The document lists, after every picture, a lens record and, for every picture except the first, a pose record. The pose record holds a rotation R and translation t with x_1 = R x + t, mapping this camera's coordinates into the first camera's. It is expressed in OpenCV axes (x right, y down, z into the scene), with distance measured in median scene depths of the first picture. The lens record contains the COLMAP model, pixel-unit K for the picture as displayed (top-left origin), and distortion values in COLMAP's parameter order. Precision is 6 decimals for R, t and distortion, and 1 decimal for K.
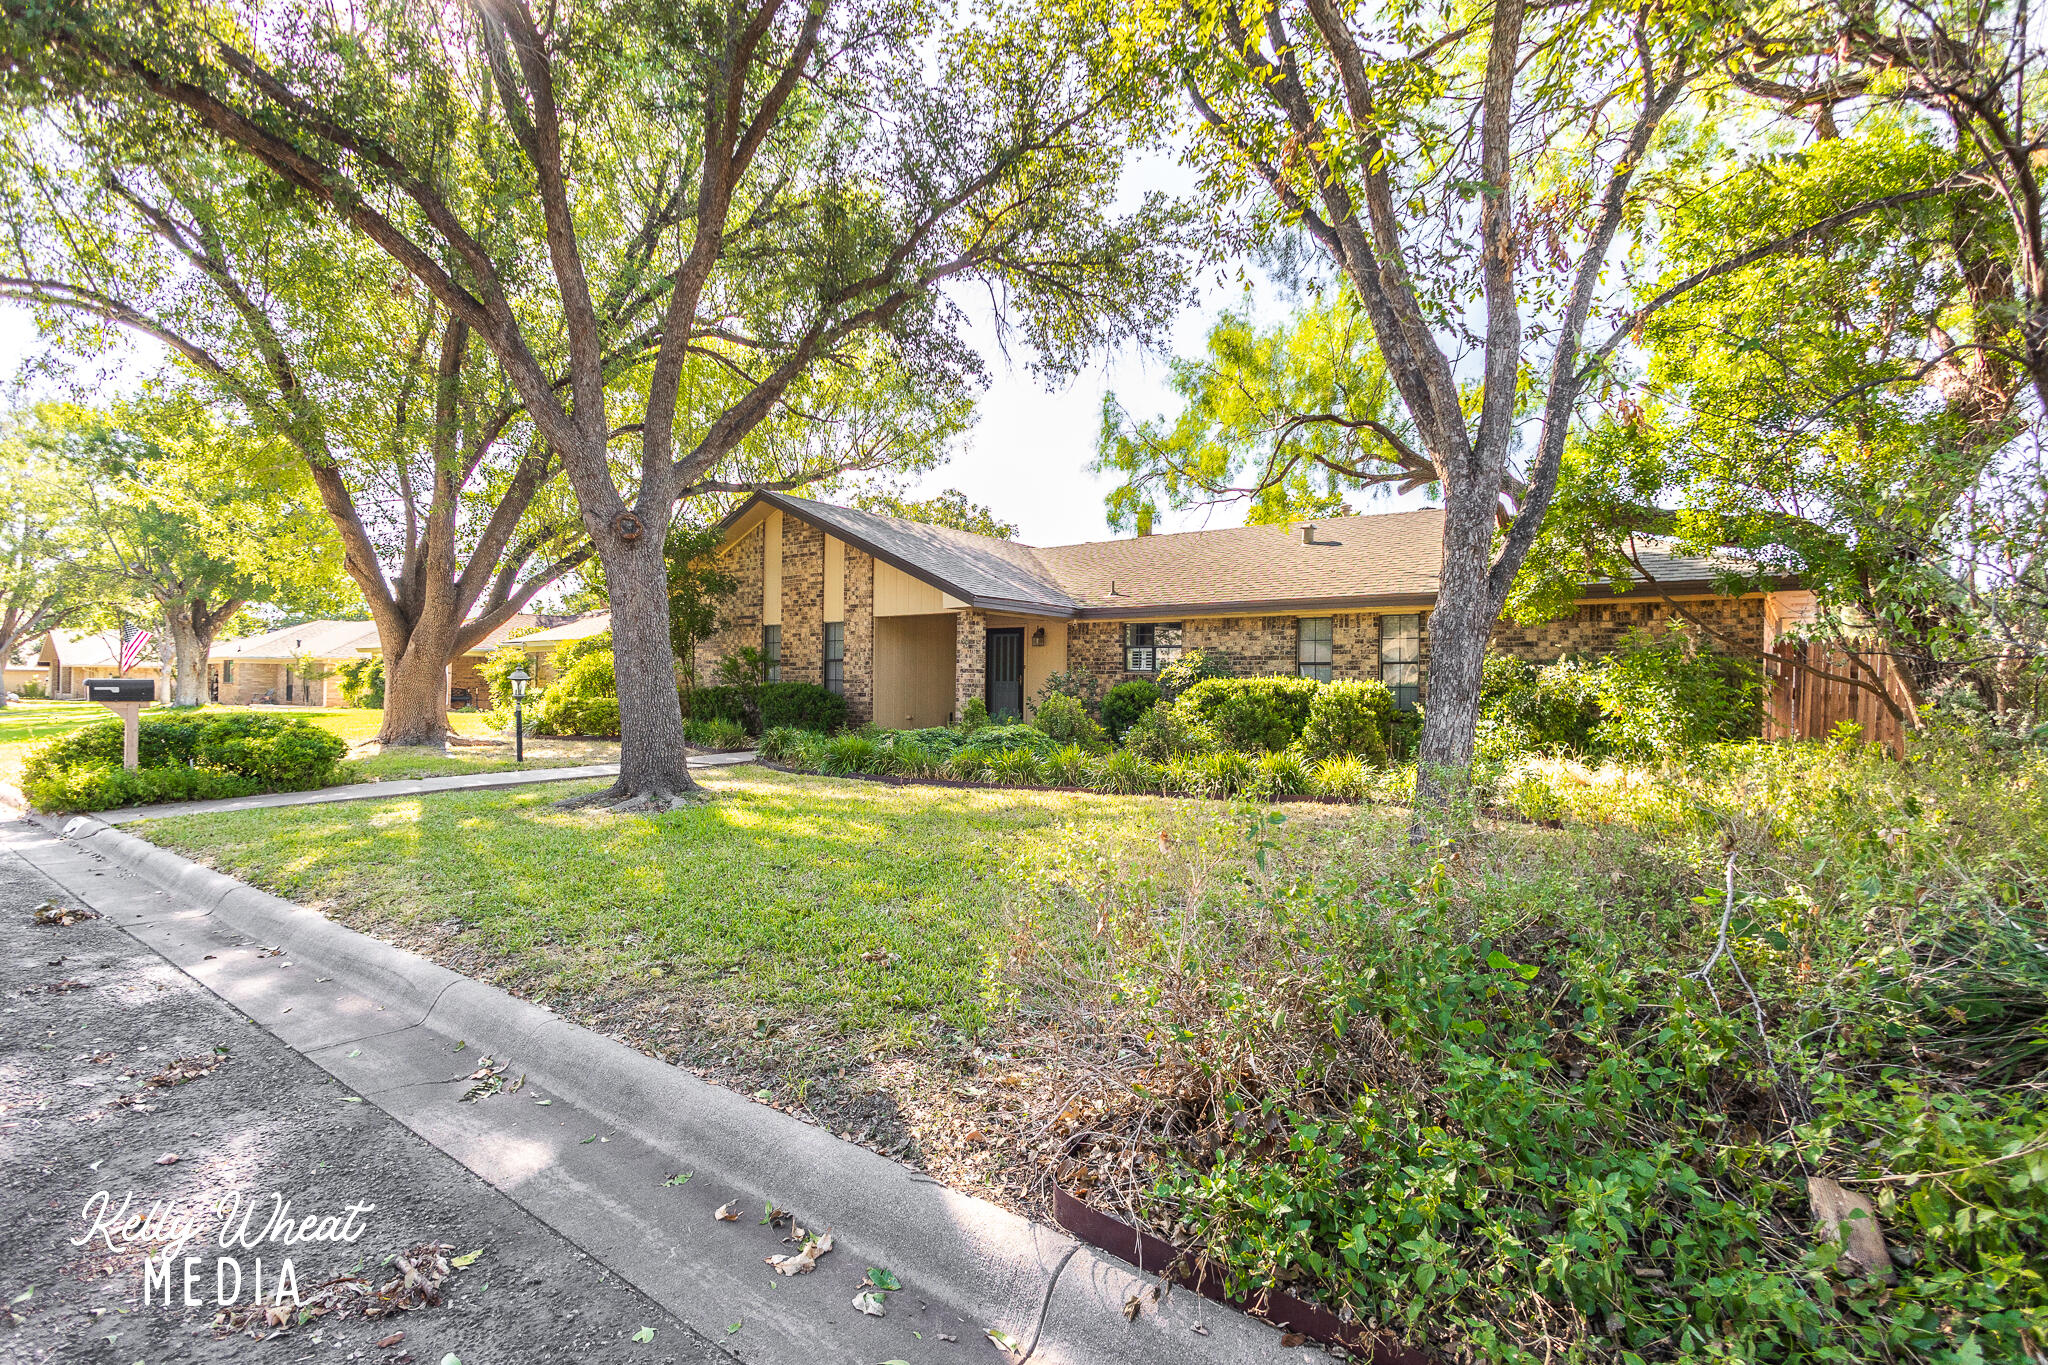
lens RADIAL K [[939.4, 0, 1021.0], [0, 939.4, 682.3], [0, 0, 1]] dist [0.002078, -0.000108]
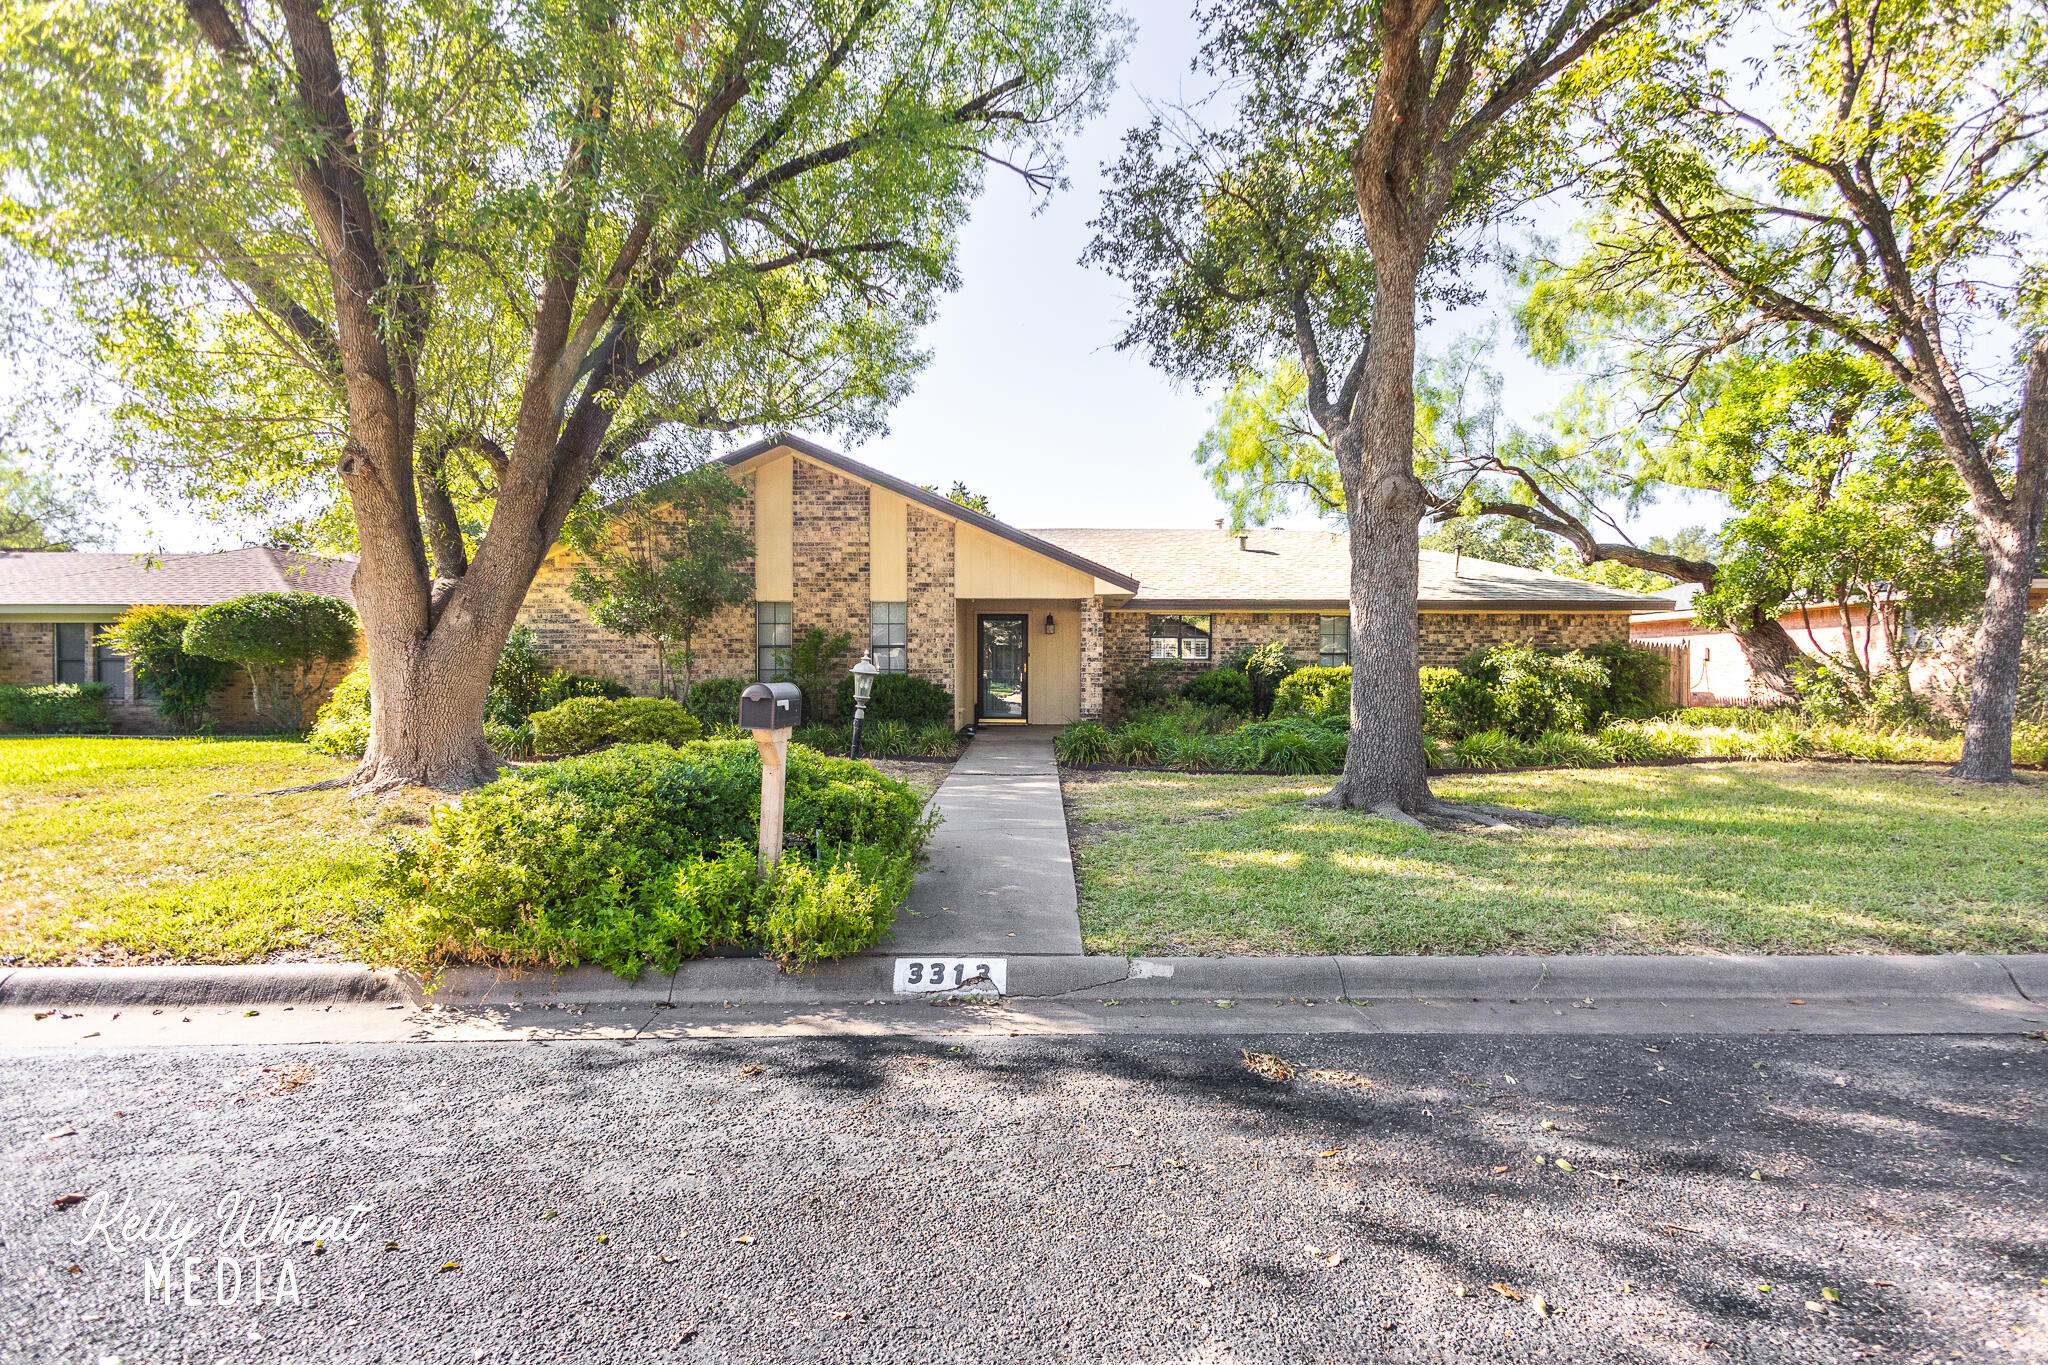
lens RADIAL K [[939.4, 0, 1025.9], [0, 939.4, 672.2], [0, 0, 1]] dist [0.002078, -0.000108]
pose [[0.772340, -0.008383, 0.635154, -0.645046], [0.006128, 0.999965, 0.005746, -0.004406], [-0.635180, -0.000546, 0.772364, 0.261844]]
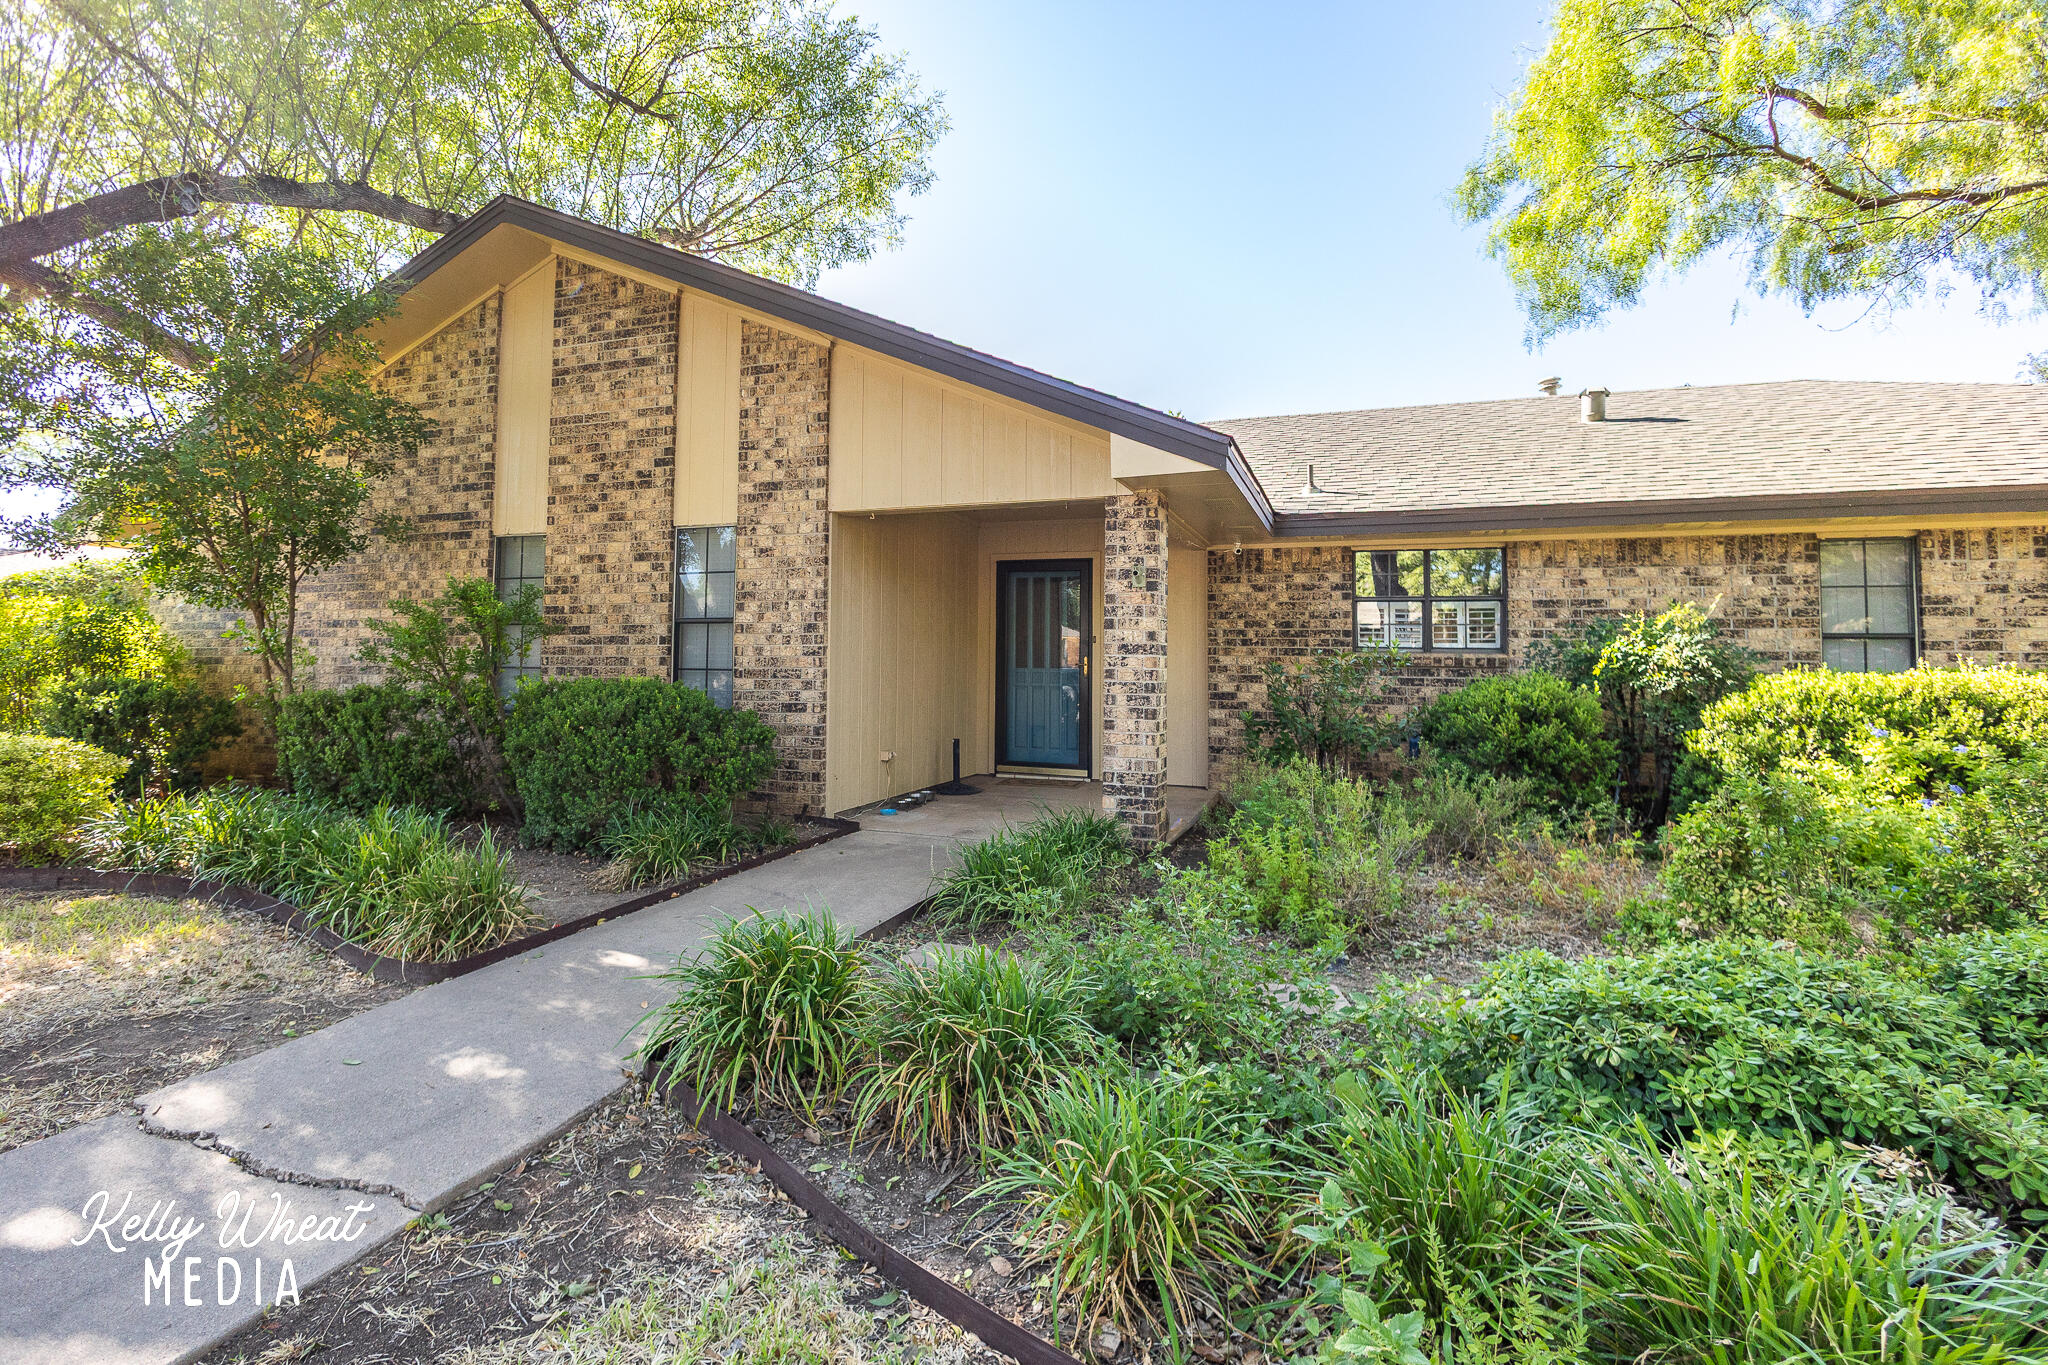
lens RADIAL K [[939.4, 0, 997.9], [0, 939.4, 611.5], [0, 0, 1]] dist [0.002078, -0.000108]
pose [[0.950426, 0.014514, 0.310612, -0.204652], [0.000332, 0.998862, -0.047691, -0.008083], [-0.310951, 0.045430, 0.949339, 0.577736]]
